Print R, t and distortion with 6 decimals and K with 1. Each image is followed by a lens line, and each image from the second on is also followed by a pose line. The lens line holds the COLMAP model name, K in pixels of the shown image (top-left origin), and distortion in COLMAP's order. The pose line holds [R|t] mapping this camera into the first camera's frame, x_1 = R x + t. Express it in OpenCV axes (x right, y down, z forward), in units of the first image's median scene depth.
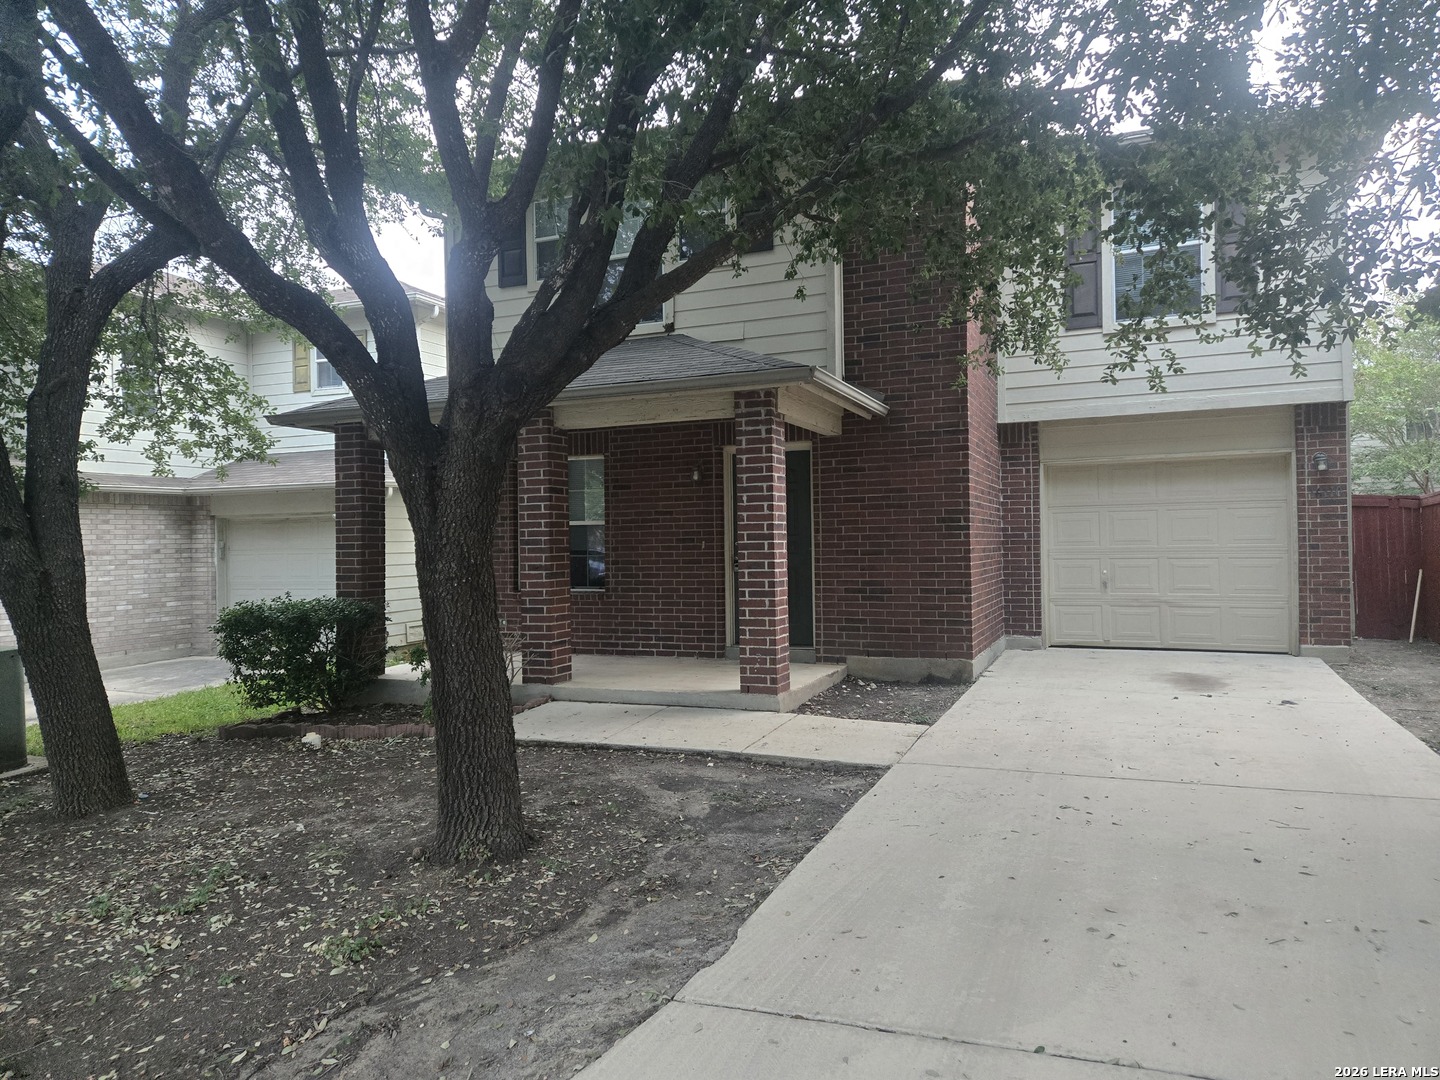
lens RADIAL K [[961.8, 0, 721.3], [0, 961.8, 544.2], [0, 0, 1]] dist [0.061282, -0.048912]
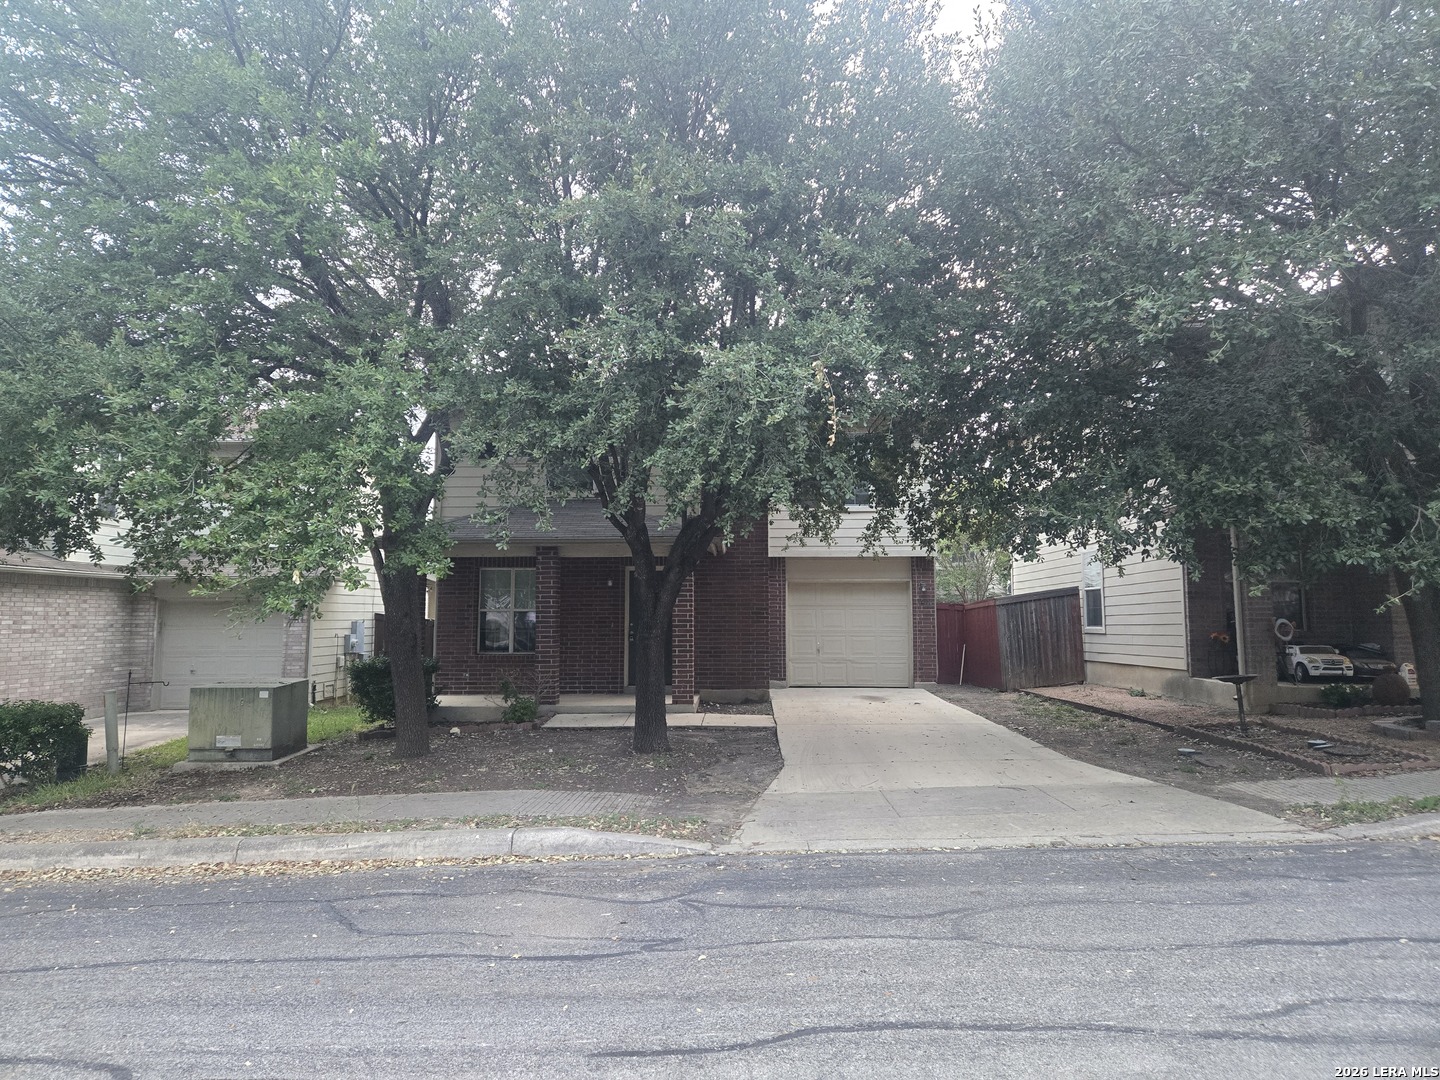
lens RADIAL K [[961.8, 0, 721.8], [0, 961.8, 536.6], [0, 0, 1]] dist [0.061282, -0.048912]
pose [[0.926834, 0.047989, 0.372391, -0.444486], [-0.012525, 0.995198, -0.097075, 0.007436], [-0.375262, 0.085308, 0.922985, -0.586614]]
